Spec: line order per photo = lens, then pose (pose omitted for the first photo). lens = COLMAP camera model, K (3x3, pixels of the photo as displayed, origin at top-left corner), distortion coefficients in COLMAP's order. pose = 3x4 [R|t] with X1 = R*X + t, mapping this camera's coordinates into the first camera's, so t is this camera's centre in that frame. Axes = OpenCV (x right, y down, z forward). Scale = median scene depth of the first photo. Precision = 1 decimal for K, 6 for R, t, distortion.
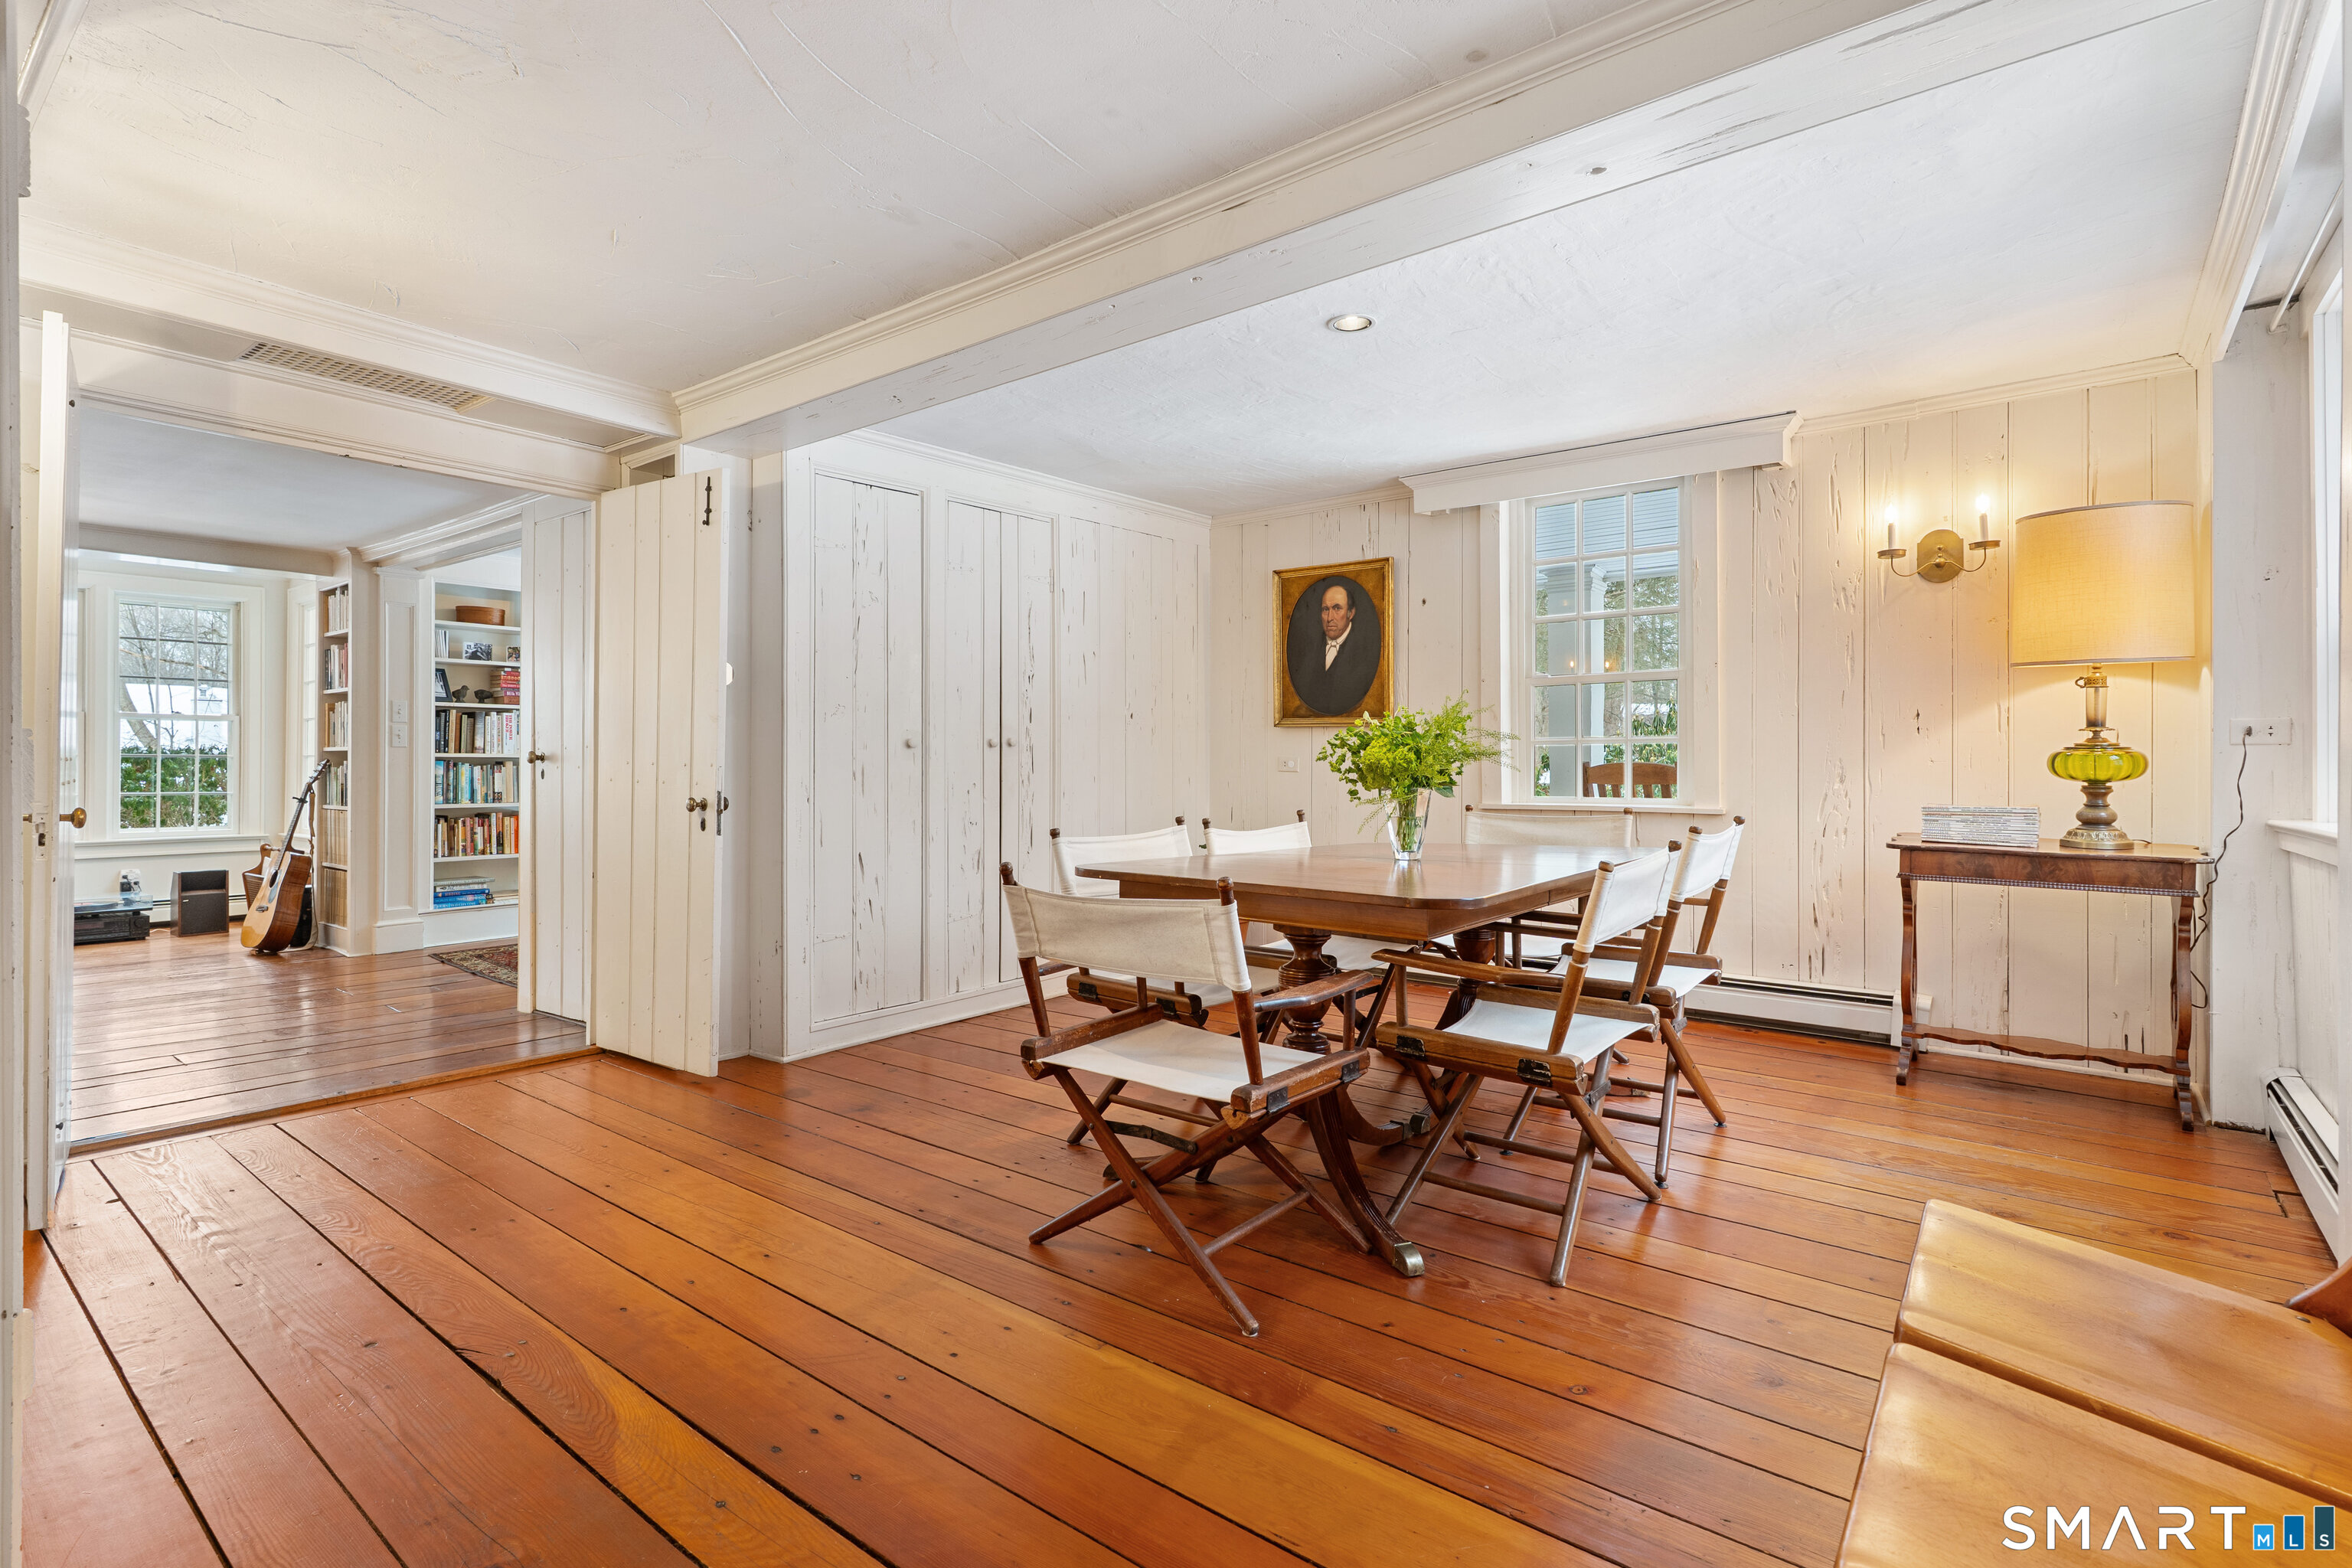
lens RADIAL K [[1147.3, 0, 1163.1], [0, 1147.3, 756.9], [0, 0, 1]] dist [0.013730, -0.000340]
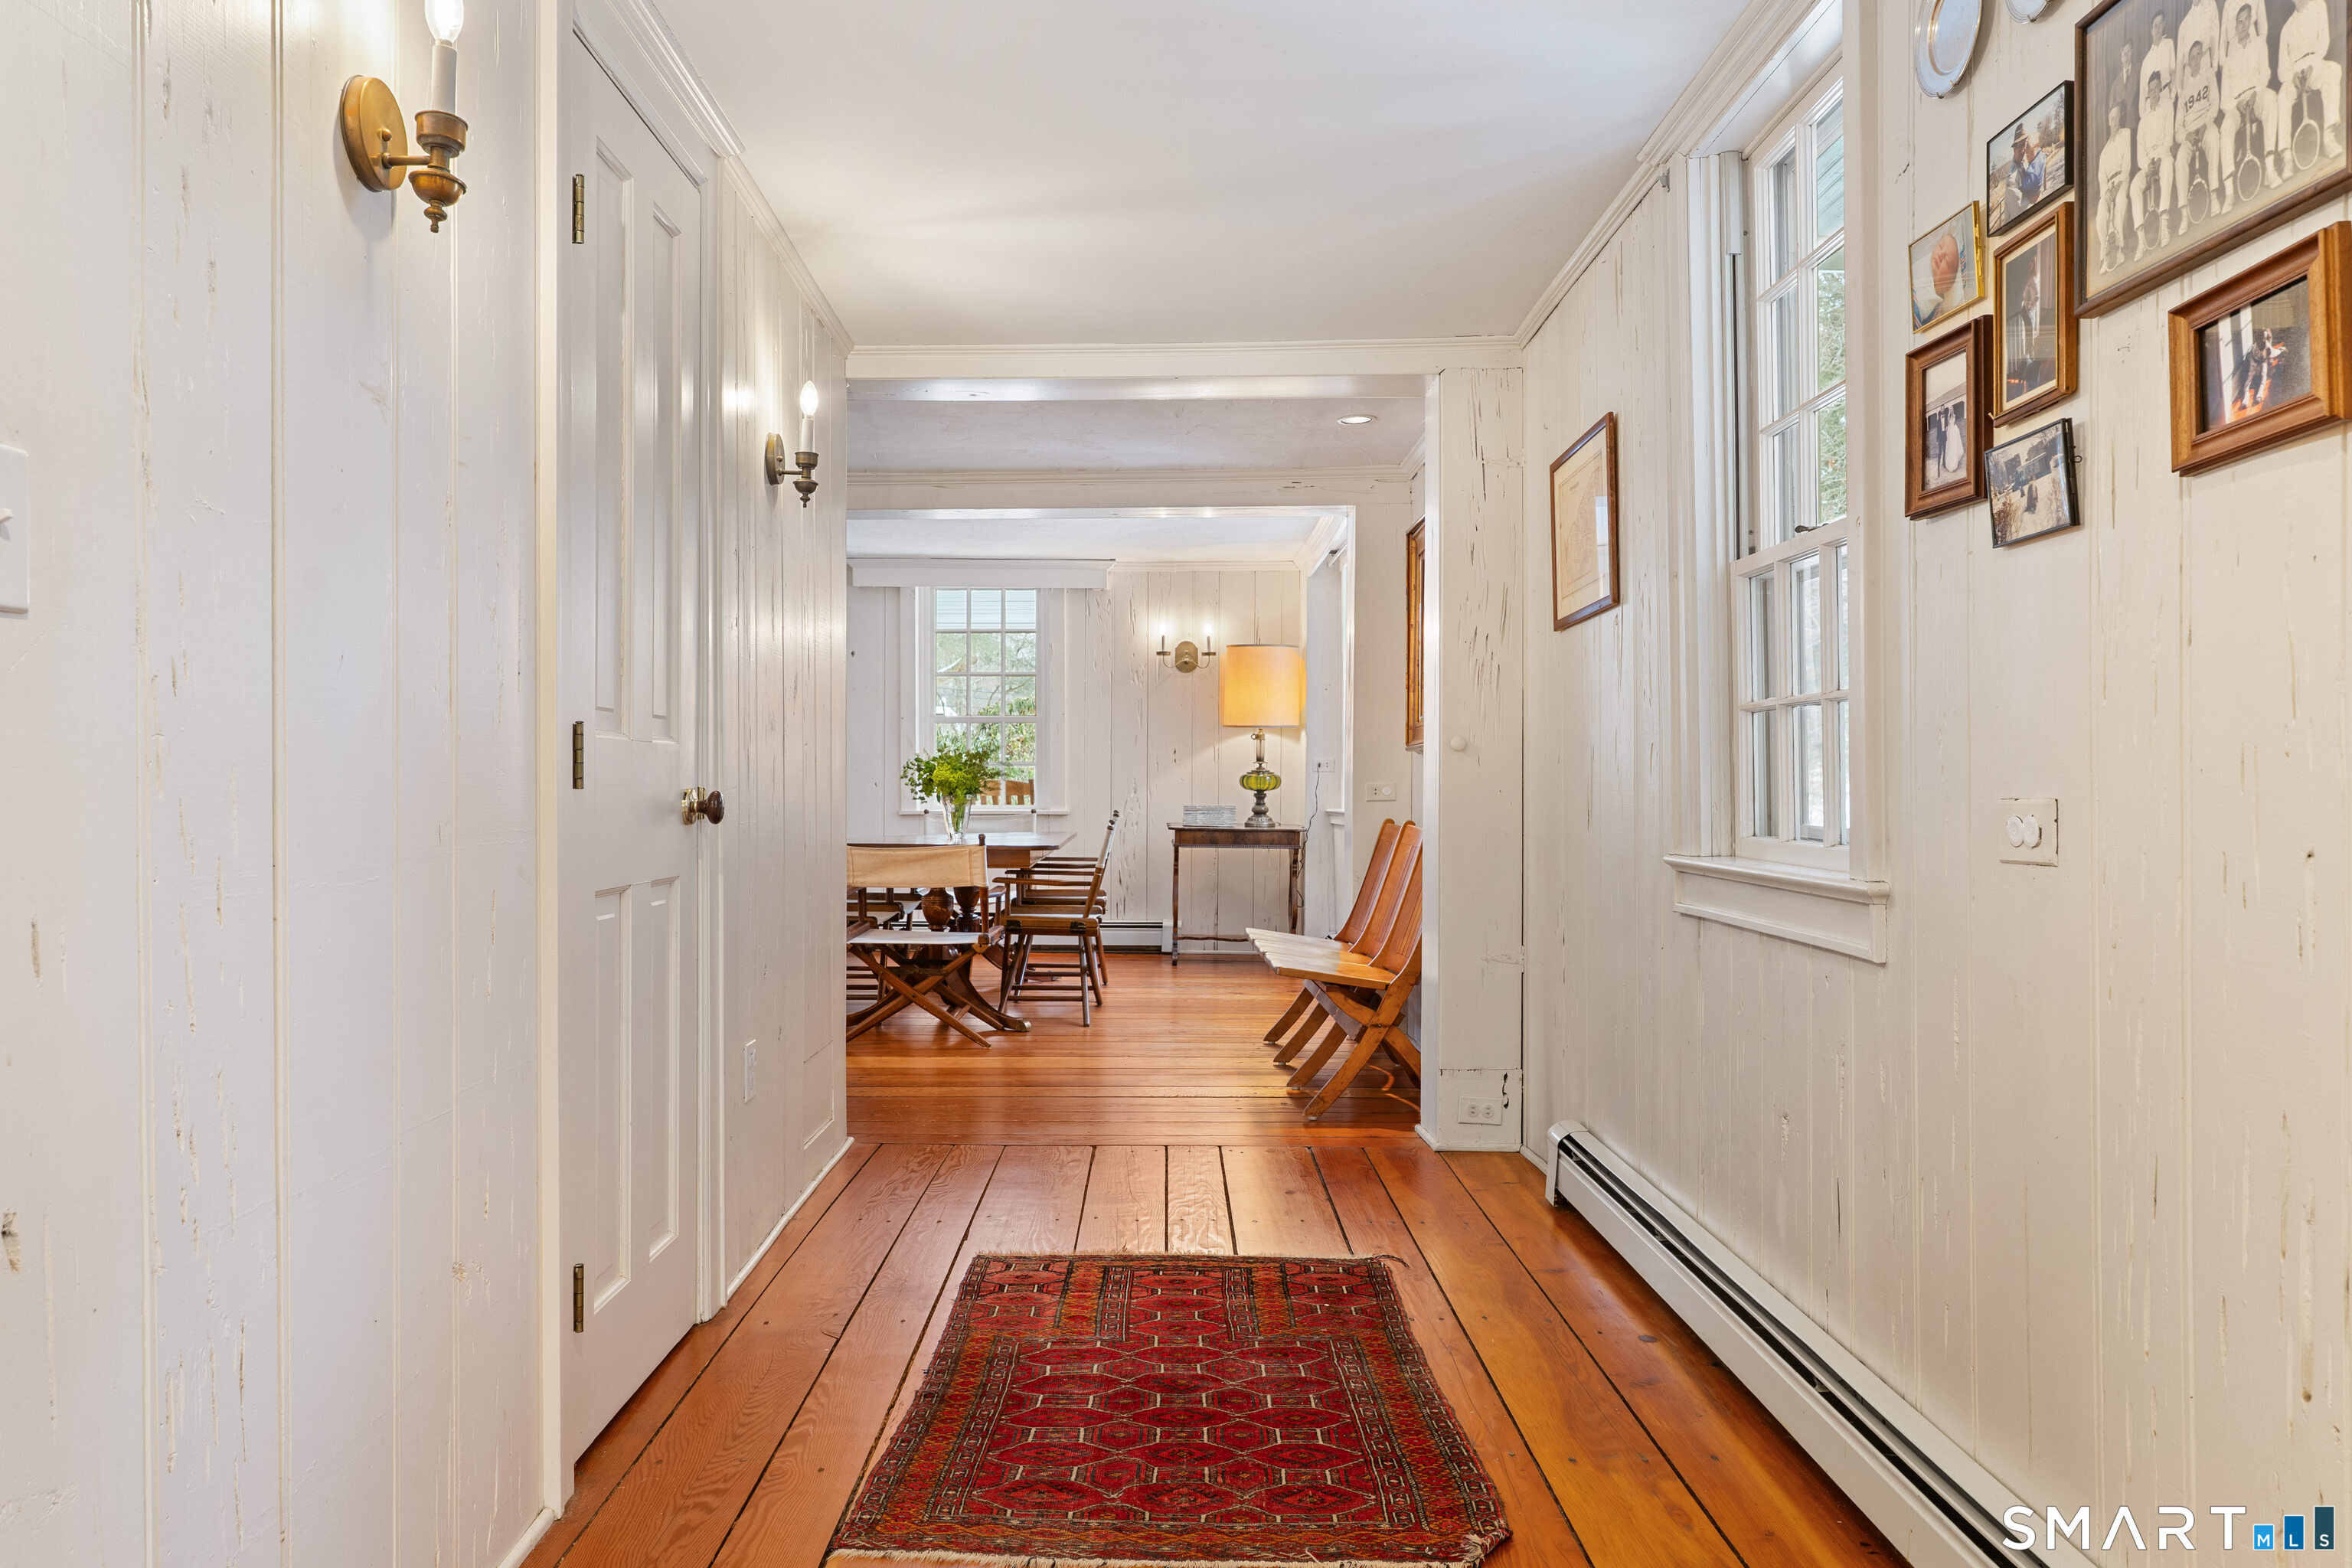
lens RADIAL K [[1519.2, 0, 1177.4], [0, 1519.2, 774.2], [0, 0, 1]] dist [0.002193, 0.000157]
pose [[0.784076, 0.003535, 0.620654, -0.795758], [-0.005581, 0.999984, 0.001355, -0.007507], [-0.620639, -0.004526, 0.784083, -0.813452]]
